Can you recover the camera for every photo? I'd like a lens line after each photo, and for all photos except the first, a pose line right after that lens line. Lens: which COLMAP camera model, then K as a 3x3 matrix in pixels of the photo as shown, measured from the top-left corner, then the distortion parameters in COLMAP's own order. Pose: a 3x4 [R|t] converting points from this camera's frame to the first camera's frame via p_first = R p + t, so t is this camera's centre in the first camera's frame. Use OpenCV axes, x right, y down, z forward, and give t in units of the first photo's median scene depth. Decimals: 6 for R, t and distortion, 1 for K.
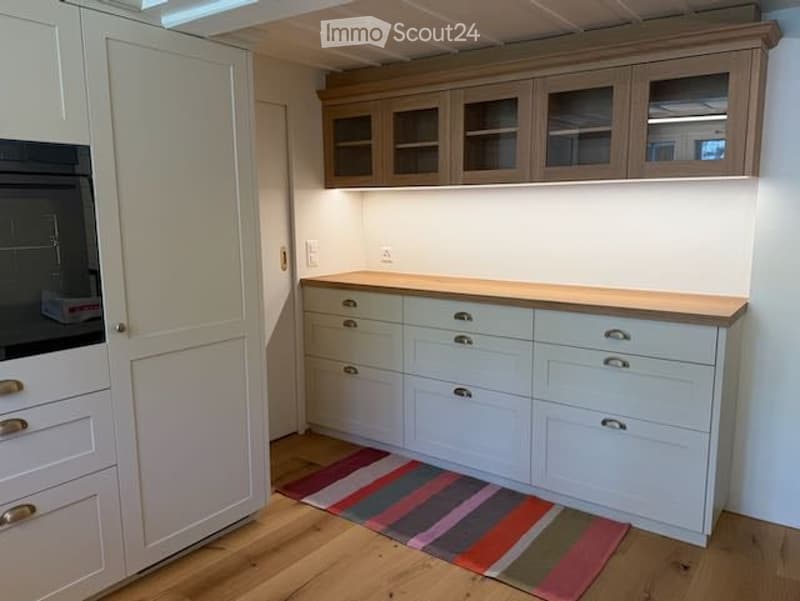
lens RADIAL K [[626.4, 0, 400.0], [0, 626.4, 300.5], [0, 0, 1]] dist [0.002548, 0.000251]
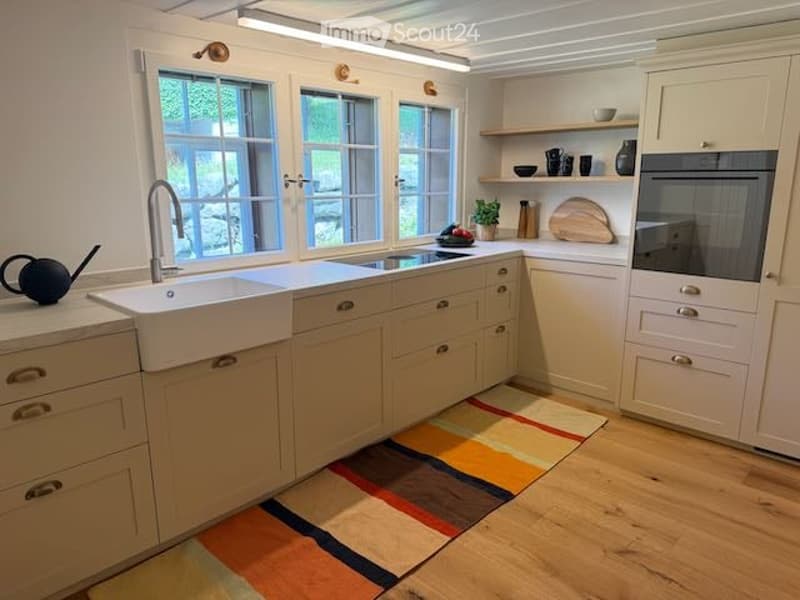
lens RADIAL K [[562.4, 0, 400.0], [0, 562.4, 300.0], [0, 0, 1]] dist [-0.000055, 0.000166]
pose [[-0.104652, 0.219560, -0.969970, 0.915088], [-0.149061, 0.960845, 0.233576, -0.077121], [0.983275, 0.169028, -0.067826, 0.247431]]
